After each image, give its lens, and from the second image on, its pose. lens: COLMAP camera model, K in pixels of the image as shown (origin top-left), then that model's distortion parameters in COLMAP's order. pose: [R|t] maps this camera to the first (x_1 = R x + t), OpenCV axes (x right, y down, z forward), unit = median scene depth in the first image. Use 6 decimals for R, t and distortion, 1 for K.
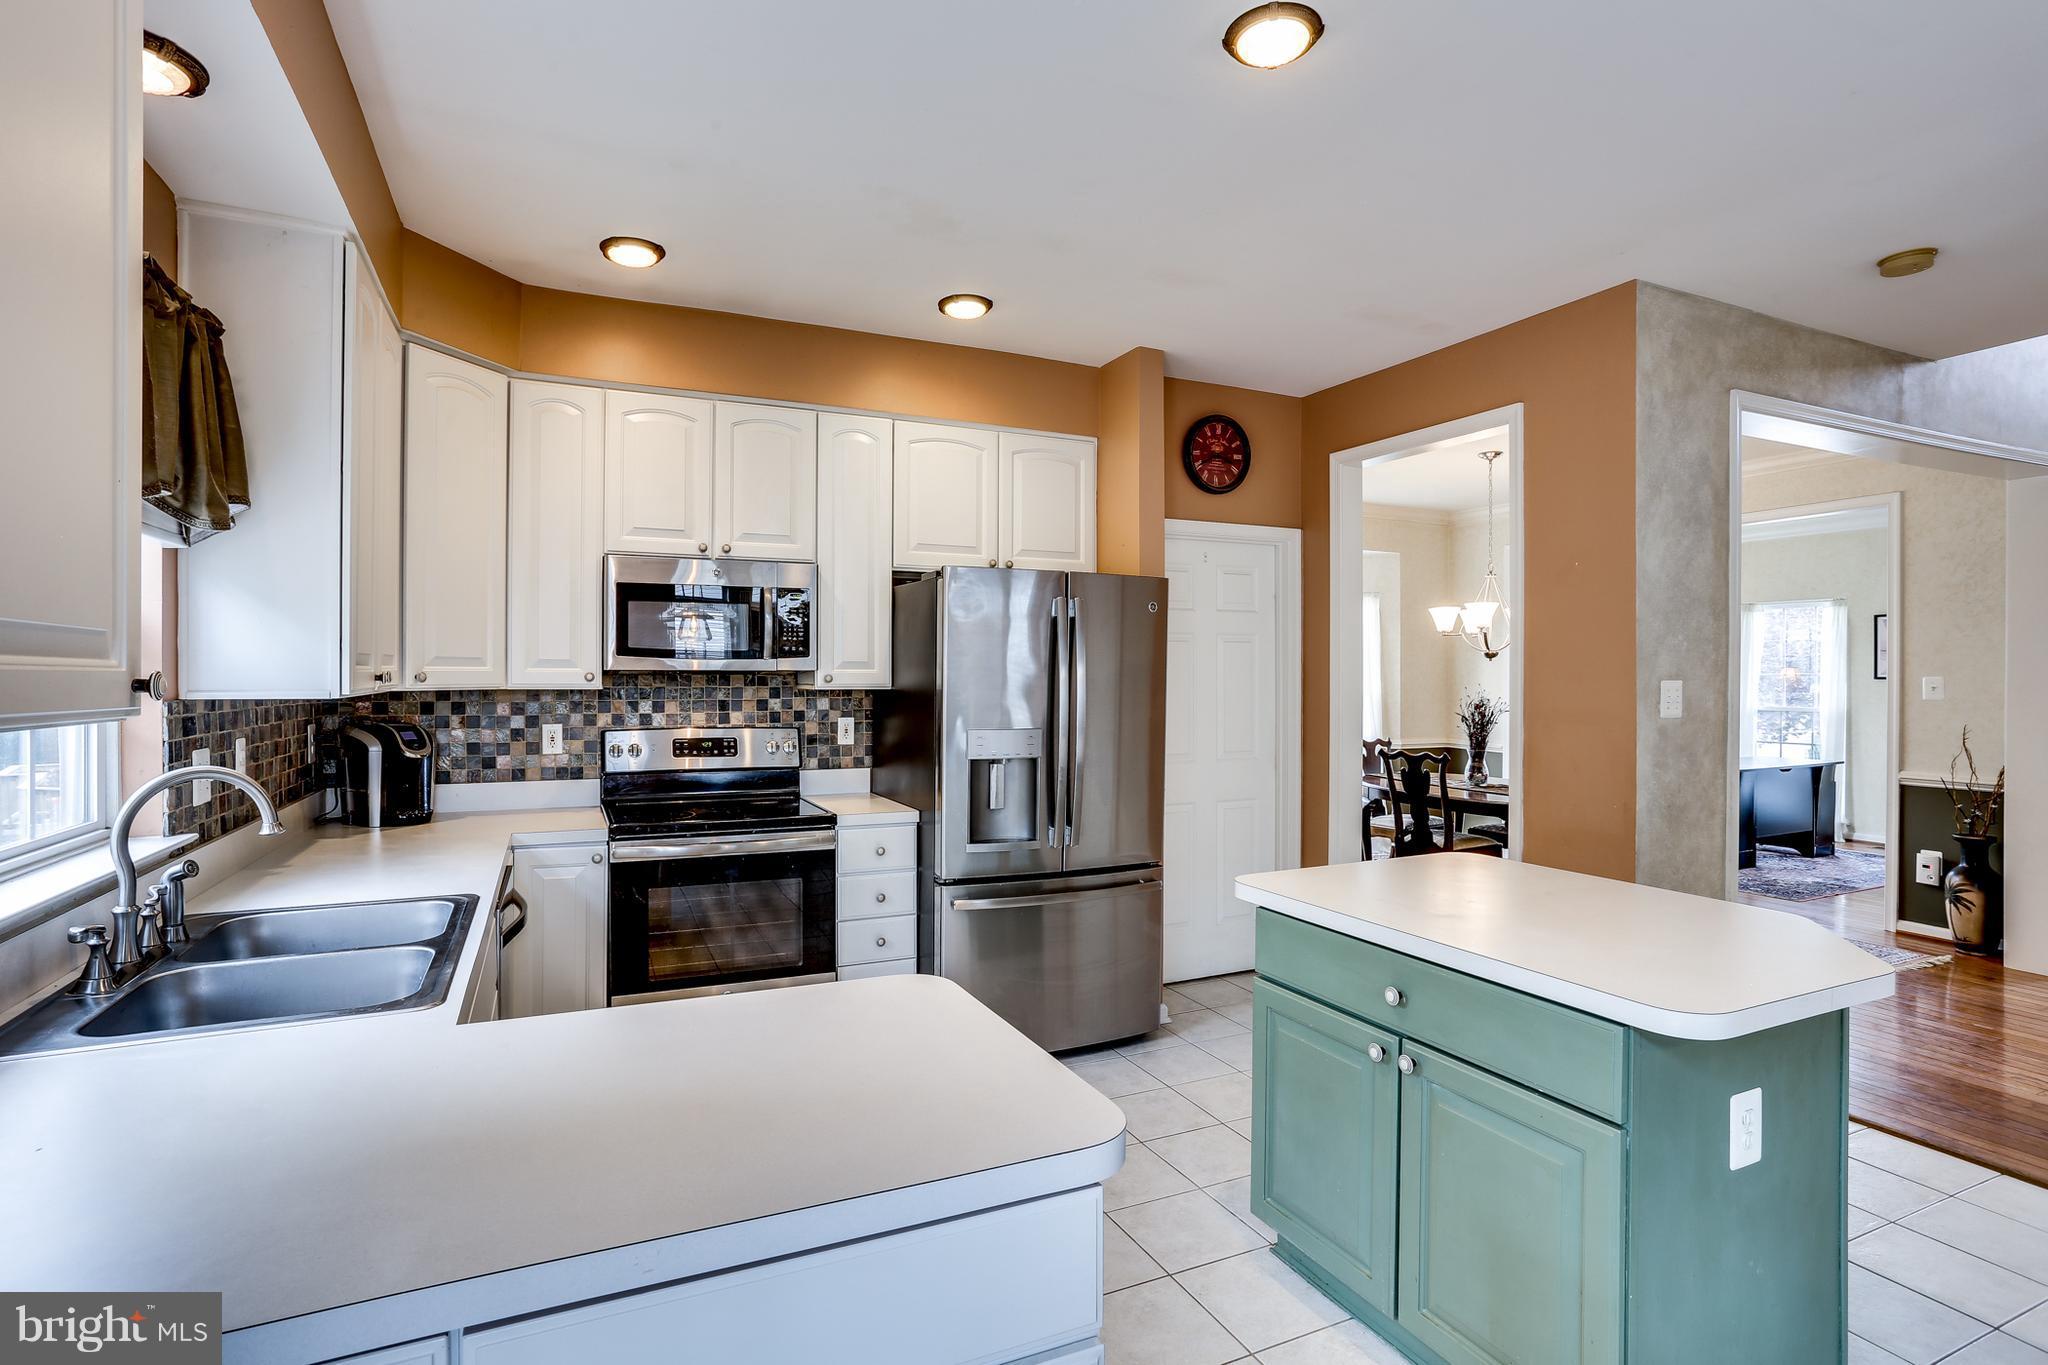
lens RADIAL K [[989.5, 0, 1010.1], [0, 989.5, 681.8], [0, 0, 1]] dist [-0.039195, 0.004803]
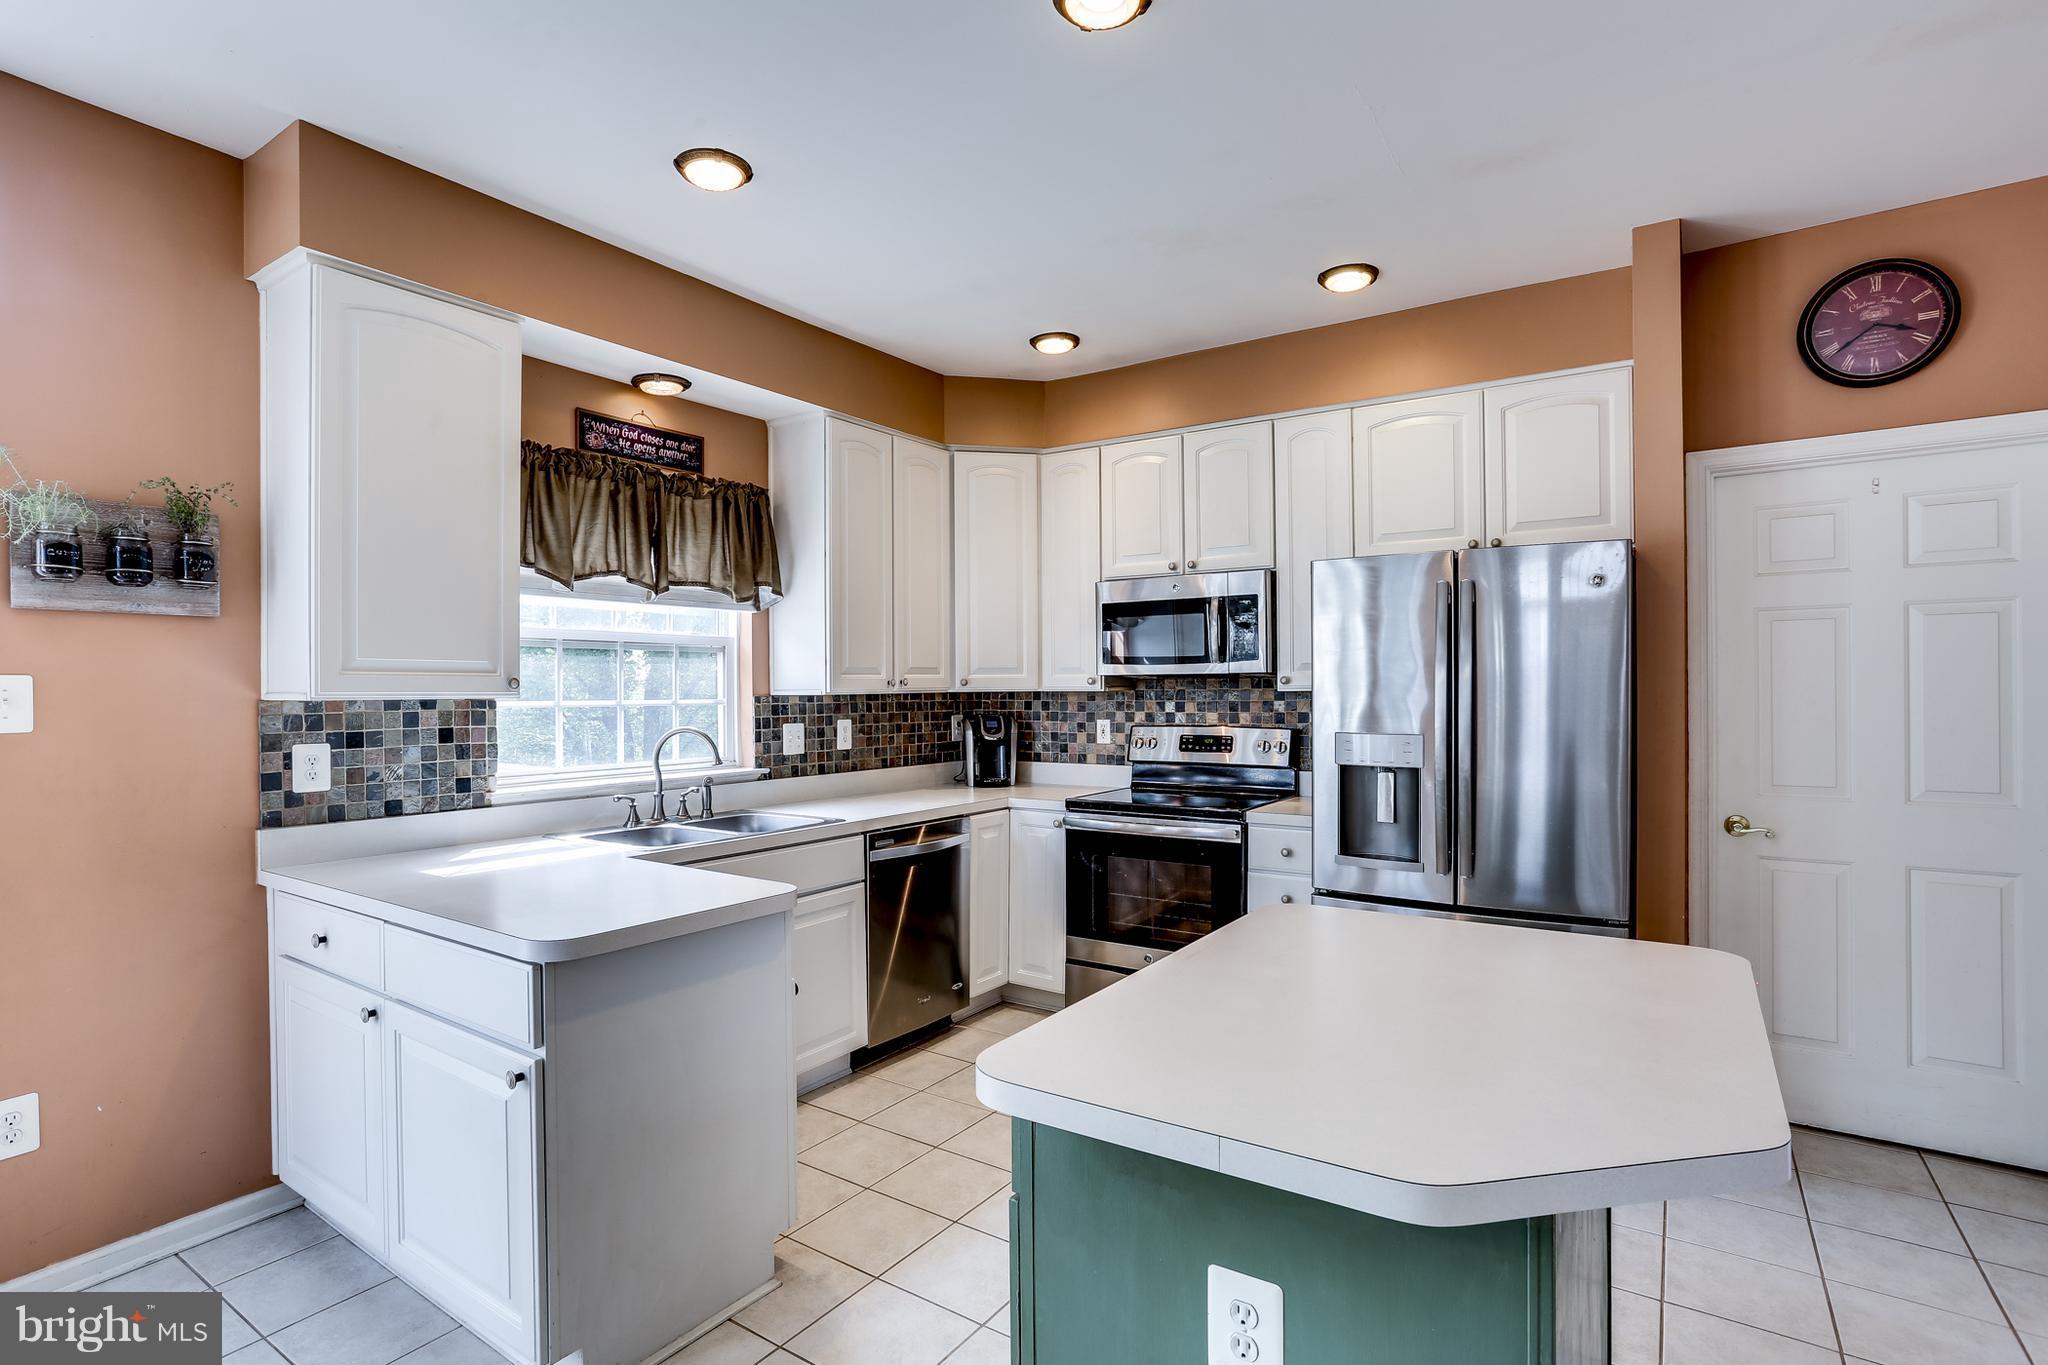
lens RADIAL K [[989.5, 0, 980.6], [0, 989.5, 691.5], [0, 0, 1]] dist [-0.039195, 0.004803]
pose [[0.512915, -0.002491, -0.858436, 0.524245], [0.003757, 0.999993, -0.000657, 0.007605], [0.858431, -0.002888, 0.512921, 0.215665]]
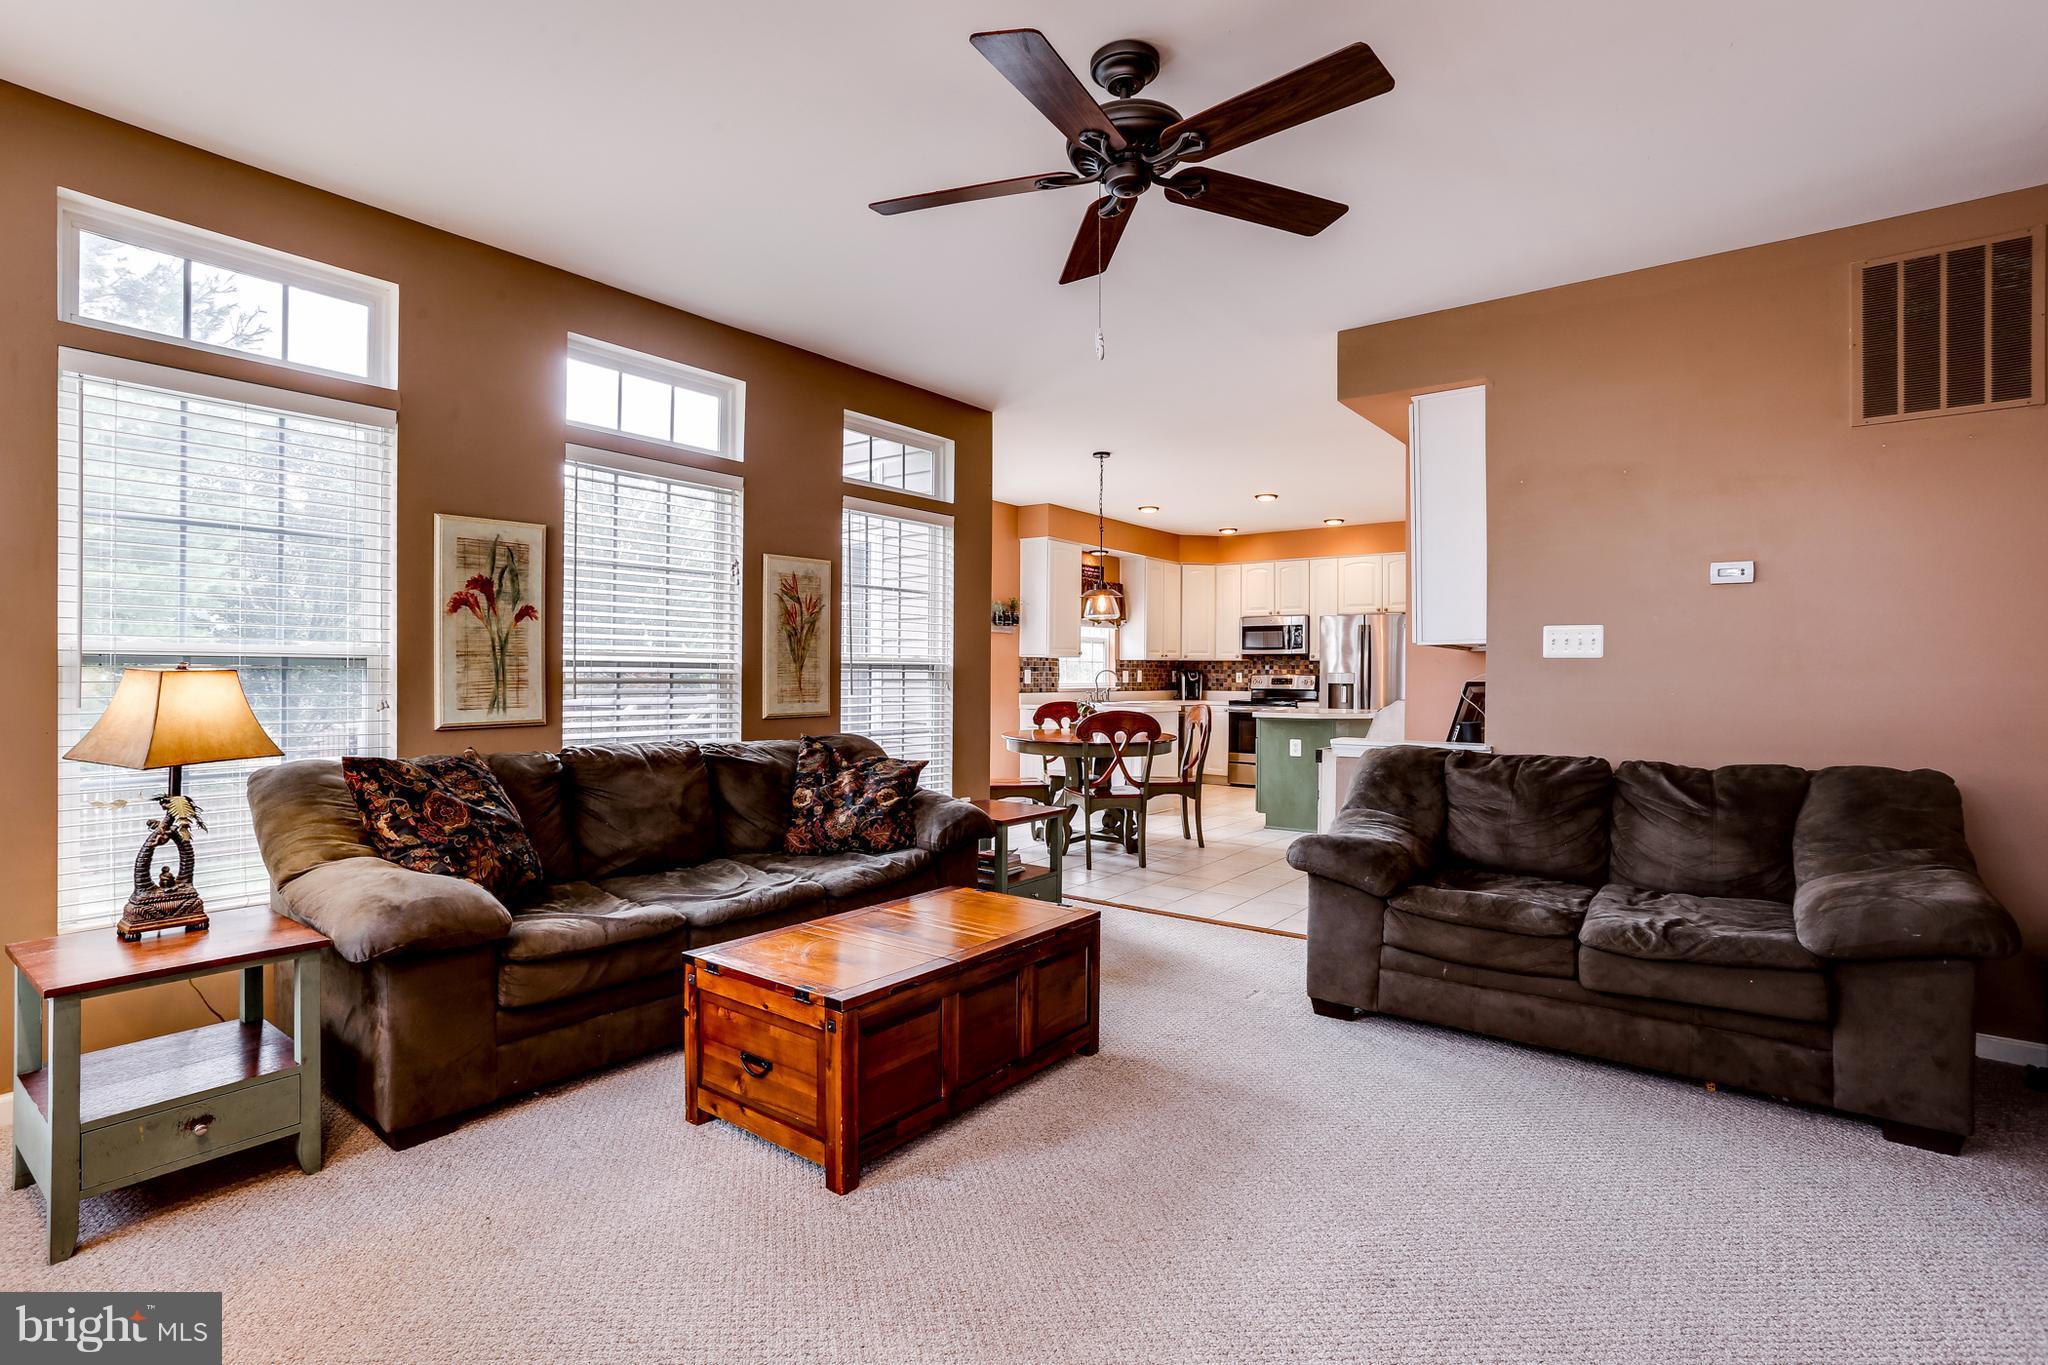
lens RADIAL K [[989.5, 0, 1024.8], [0, 989.5, 684.8], [0, 0, 1]] dist [-0.039195, 0.004803]
pose [[0.504656, 0.008360, -0.863280, 1.796913], [-0.006764, 0.999961, 0.005730, 0.066506], [0.863294, 0.002948, 0.504693, -1.087675]]
